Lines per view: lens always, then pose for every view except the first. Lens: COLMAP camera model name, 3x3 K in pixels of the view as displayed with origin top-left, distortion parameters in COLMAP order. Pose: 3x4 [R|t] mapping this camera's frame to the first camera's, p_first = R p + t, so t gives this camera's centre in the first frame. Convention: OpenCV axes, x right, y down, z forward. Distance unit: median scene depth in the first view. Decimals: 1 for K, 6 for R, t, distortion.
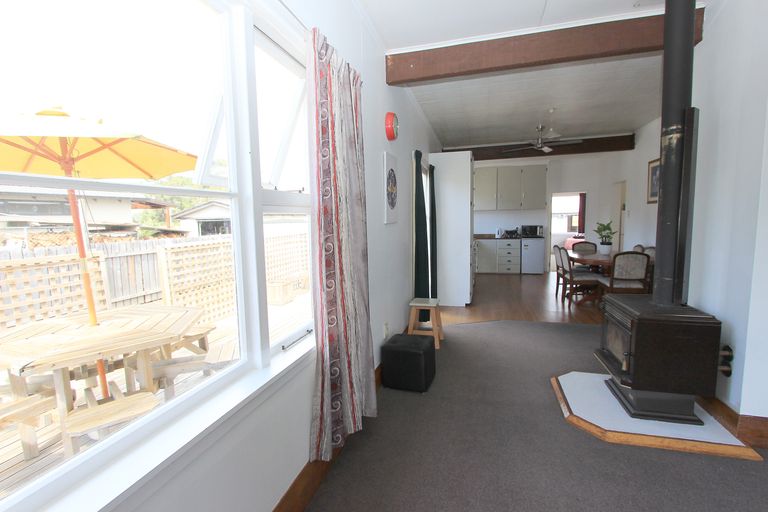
lens RADIAL K [[355.2, 0, 384.0], [0, 355.2, 256.0], [0, 0, 1]] dist [-0.004291, -0.000326]
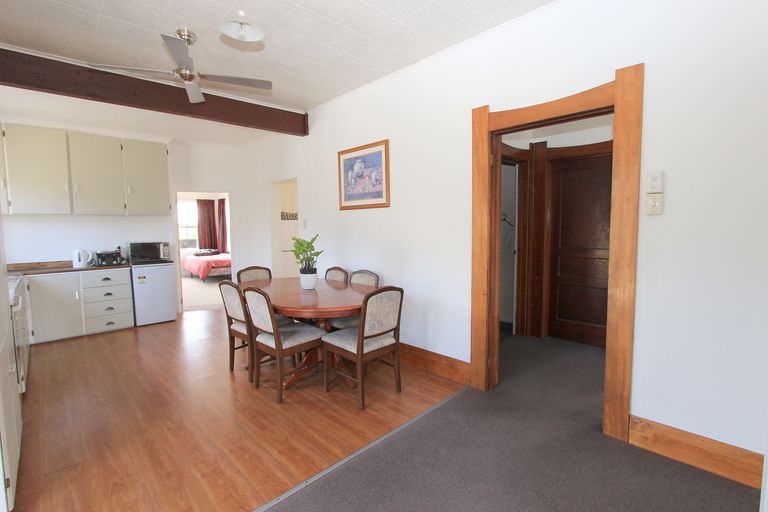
lens RADIAL K [[355.2, 0, 384.0], [0, 355.2, 256.0], [0, 0, 1]] dist [-0.004291, -0.000326]
pose [[0.501060, -0.060344, 0.863306, 0.116471], [0.090429, 0.995756, 0.017117, -0.043876], [-0.860675, 0.069491, 0.504390, 0.420715]]
